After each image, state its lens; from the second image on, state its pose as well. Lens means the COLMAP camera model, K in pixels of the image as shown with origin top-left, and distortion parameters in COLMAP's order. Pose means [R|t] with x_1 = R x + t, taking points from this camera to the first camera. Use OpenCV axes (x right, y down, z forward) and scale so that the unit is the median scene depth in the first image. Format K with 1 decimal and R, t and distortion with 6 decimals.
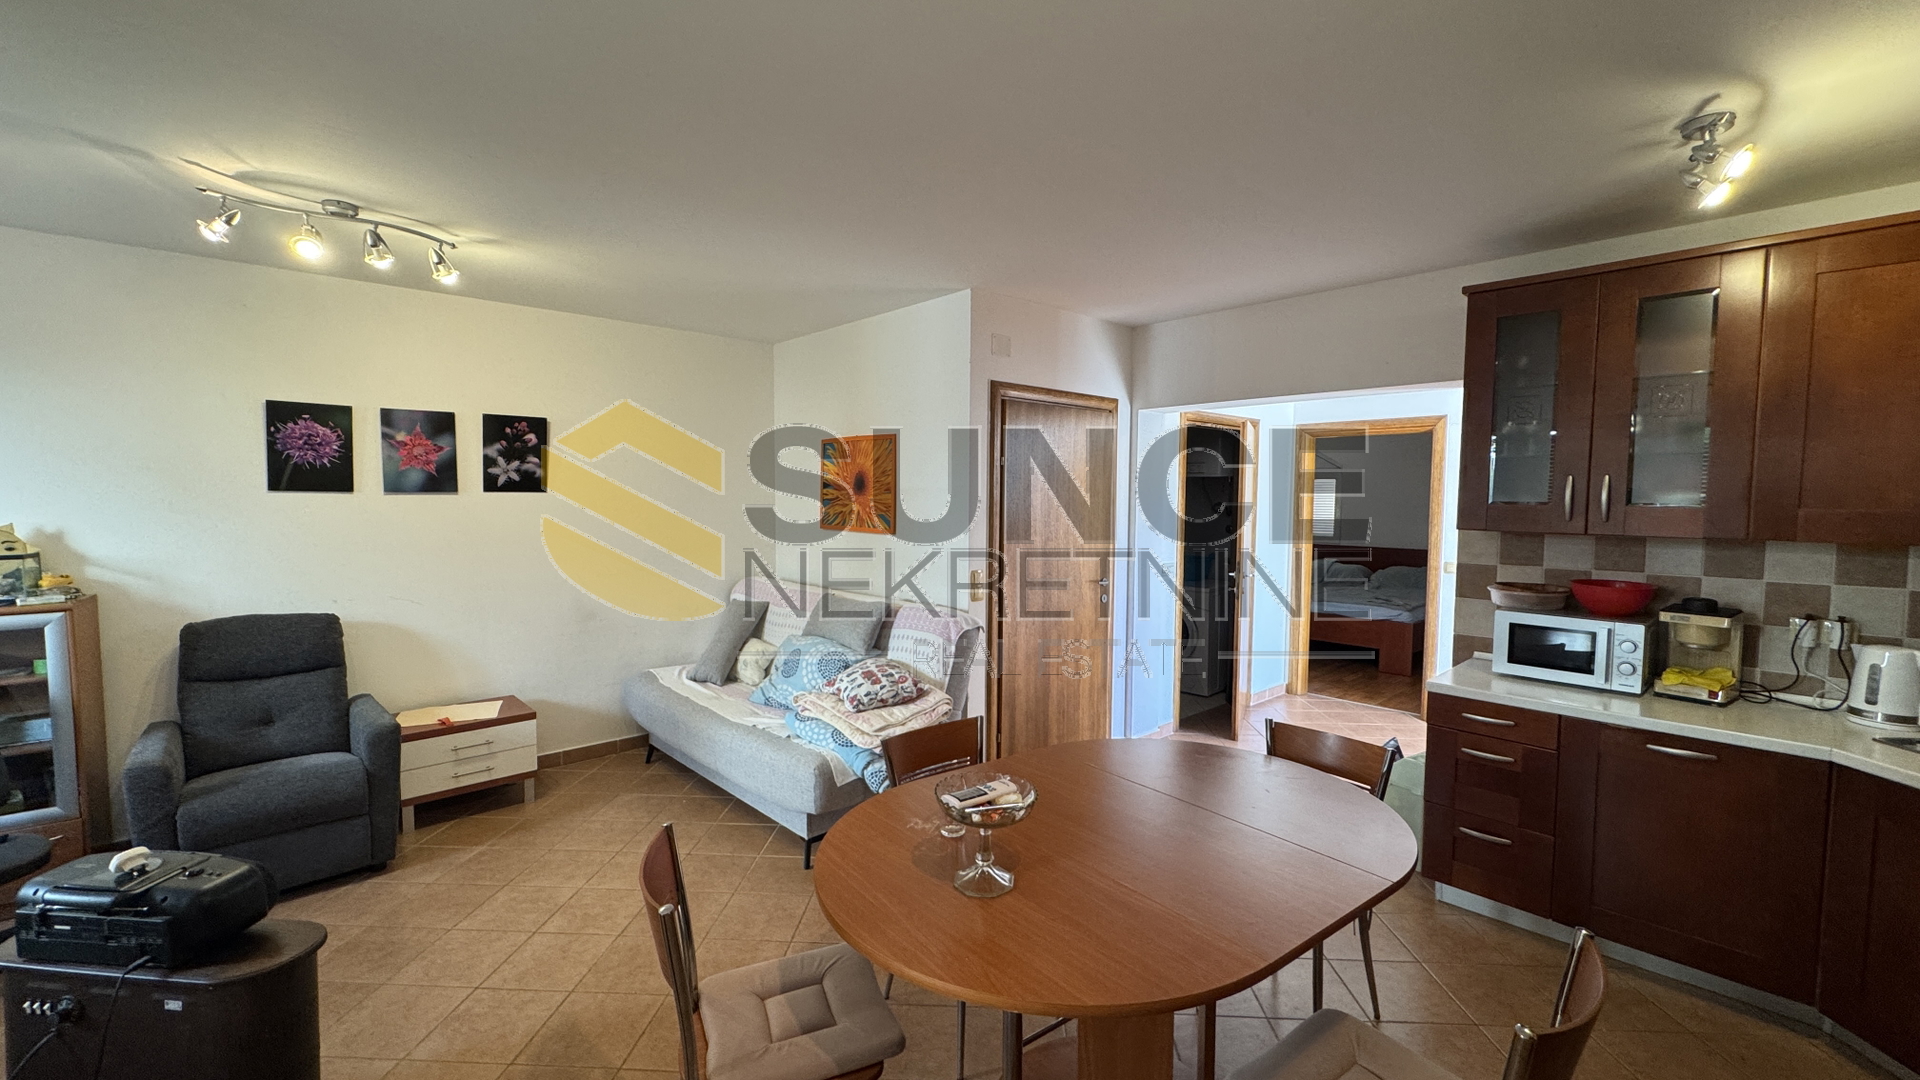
lens RADIAL K [[772.7, 0, 960.0], [0, 772.7, 540.0], [0, 0, 1]] dist [0.001271, 0.000072]
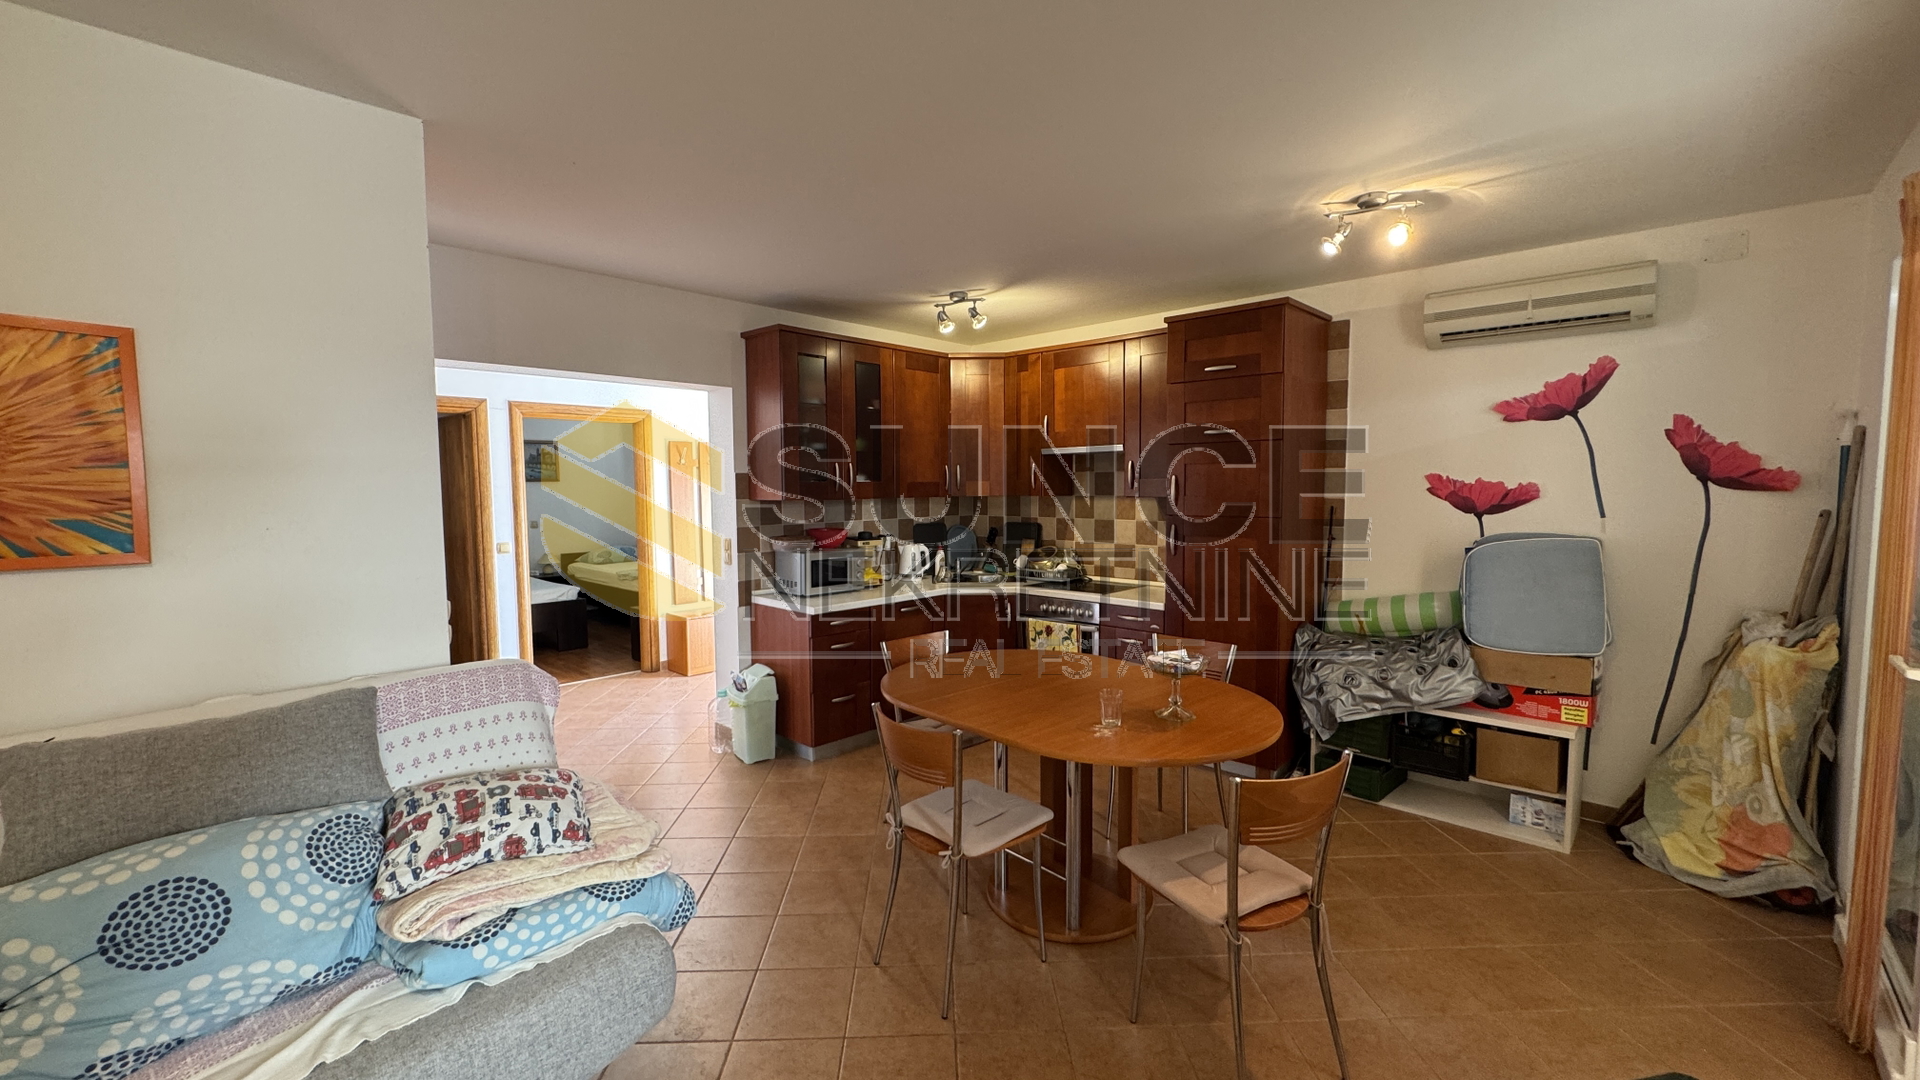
lens RADIAL K [[772.7, 0, 960.0], [0, 772.7, 540.0], [0, 0, 1]] dist [0.001271, 0.000072]
pose [[-0.076523, -0.090359, 0.992965, -0.838056], [0.062538, 0.993489, 0.095226, -0.058988], [-0.995105, 0.069386, -0.070374, 0.856476]]
